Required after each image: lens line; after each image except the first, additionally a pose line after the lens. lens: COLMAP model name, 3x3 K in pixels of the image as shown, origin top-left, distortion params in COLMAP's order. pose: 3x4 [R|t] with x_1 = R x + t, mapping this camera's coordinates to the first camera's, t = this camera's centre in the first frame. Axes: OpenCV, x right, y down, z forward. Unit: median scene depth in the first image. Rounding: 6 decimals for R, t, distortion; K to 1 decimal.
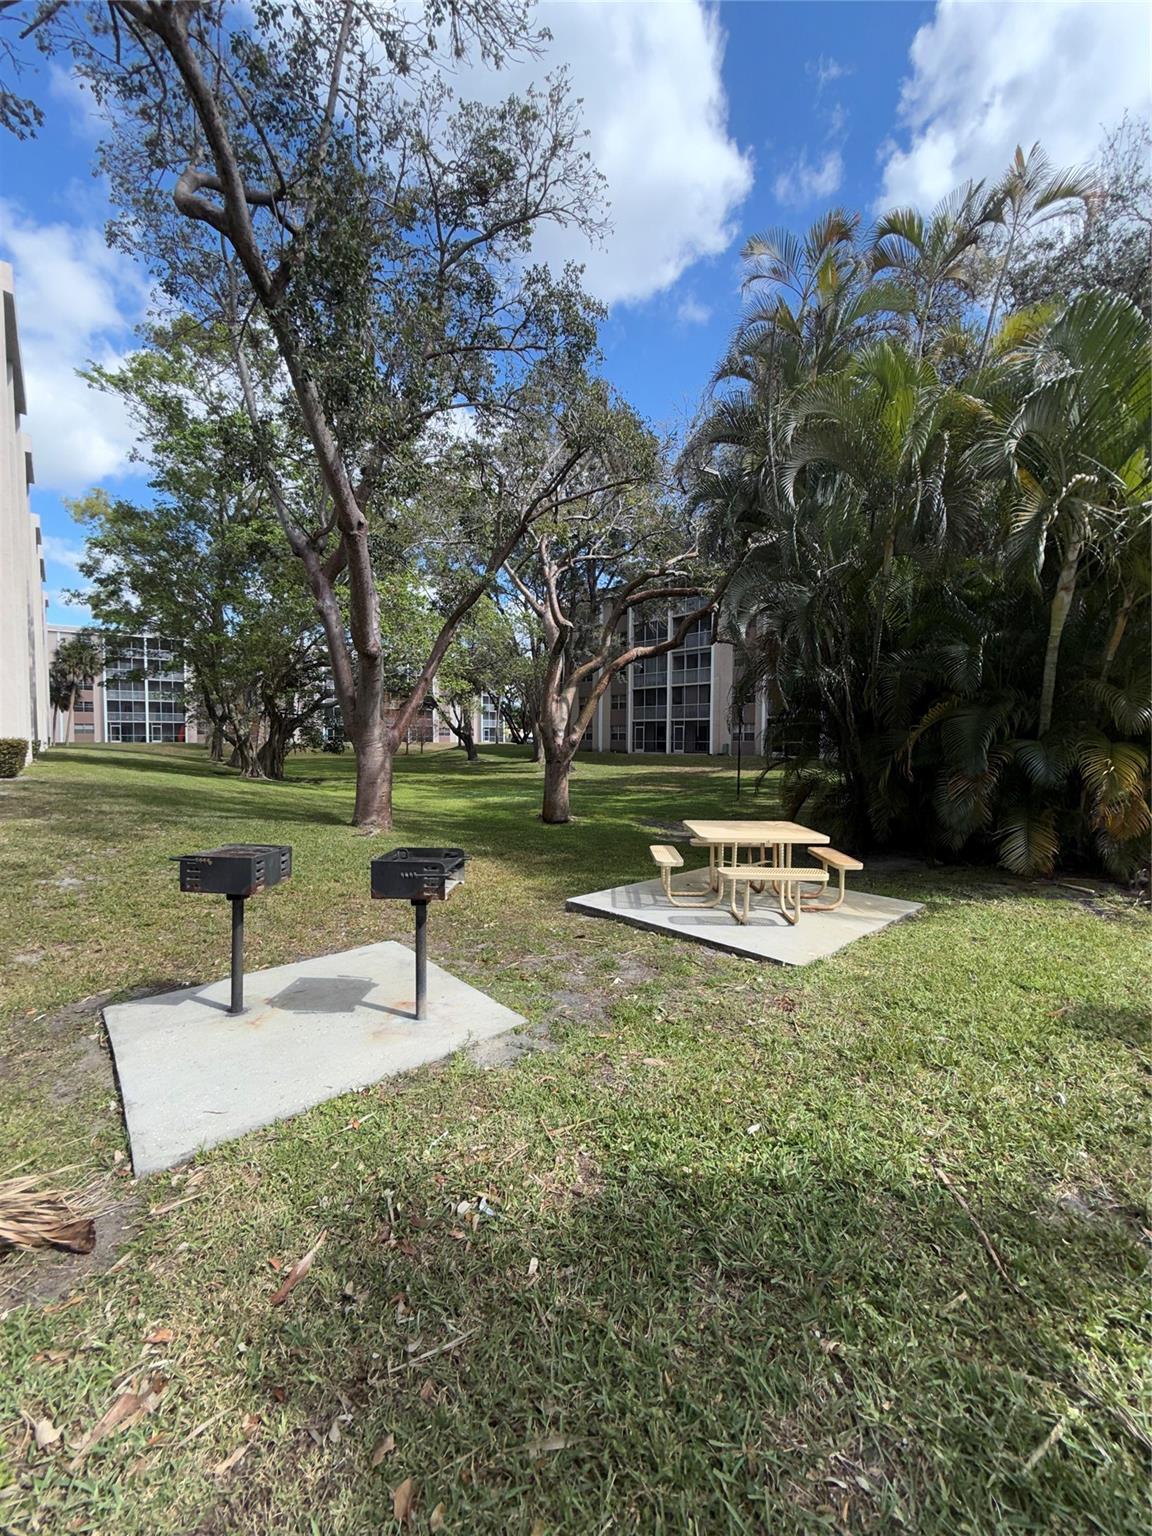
lens RADIAL K [[611.5, 0, 577.3], [0, 611.5, 761.6], [0, 0, 1]] dist [-0.000666, 0.000358]
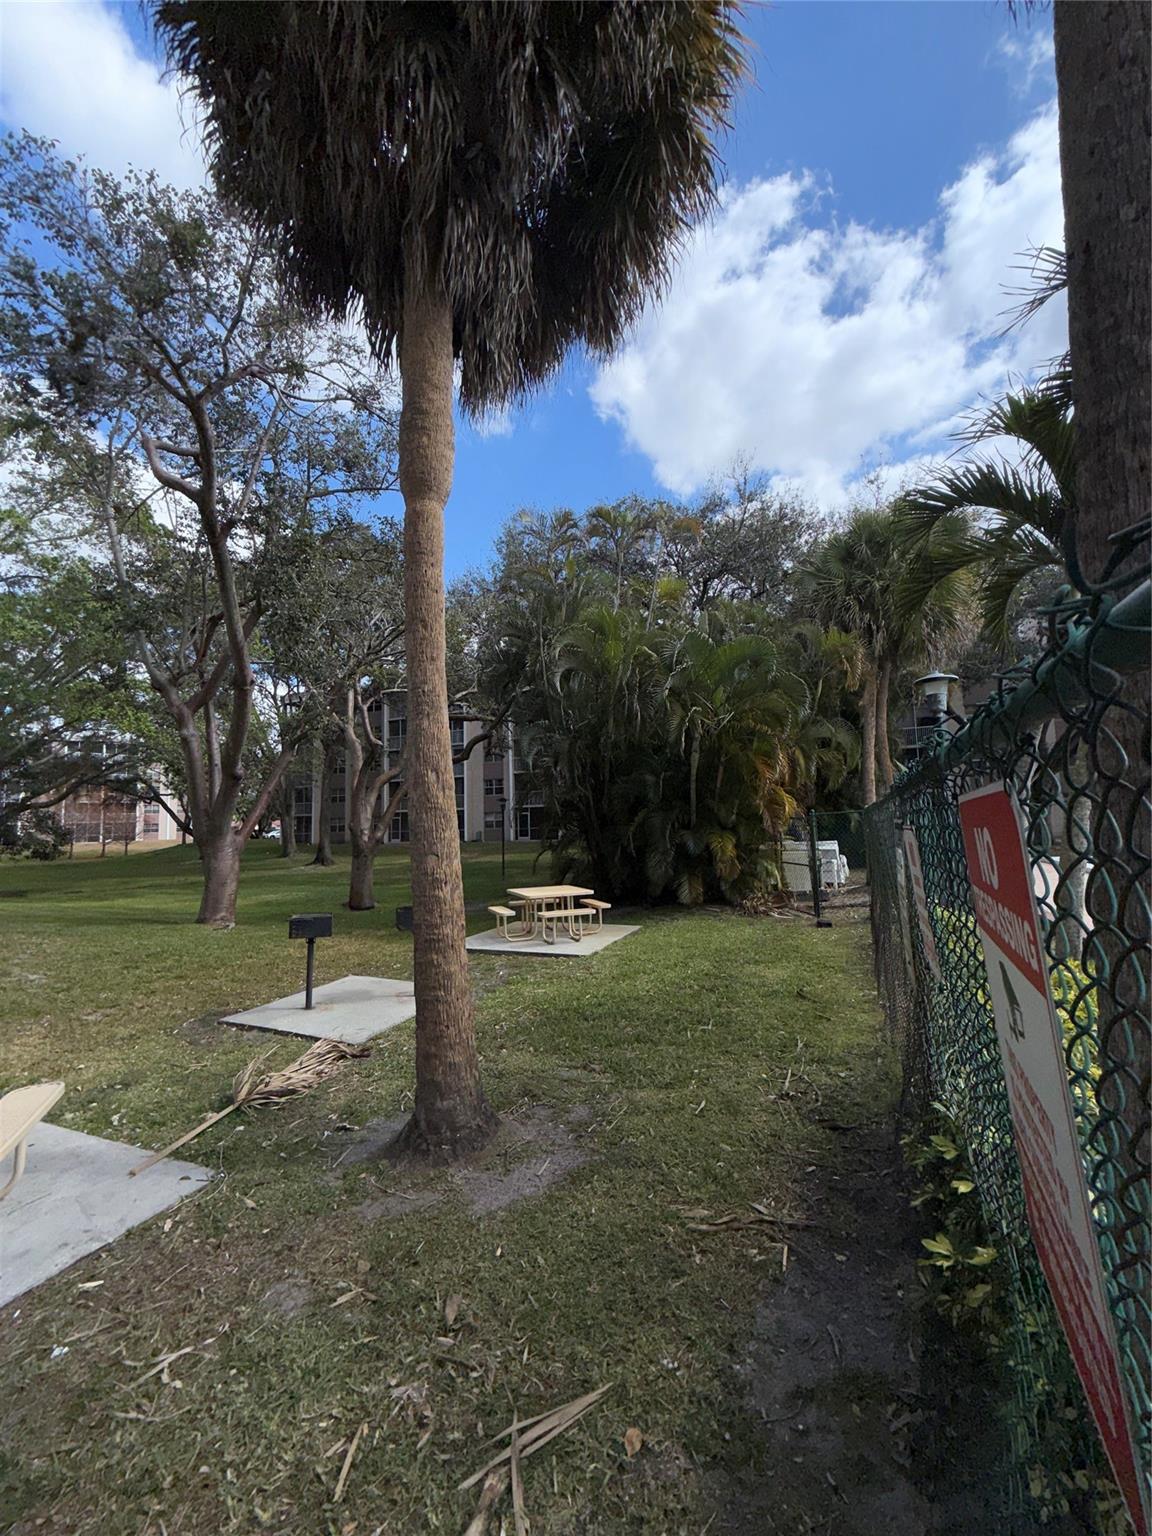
lens RADIAL K [[611.5, 0, 577.3], [0, 611.5, 761.6], [0, 0, 1]] dist [-0.000666, 0.000358]
pose [[0.911656, 0.009454, 0.410845, -0.299818], [0.047778, 0.990518, -0.128810, -0.016960], [-0.408167, 0.137060, 0.902560, -0.525155]]
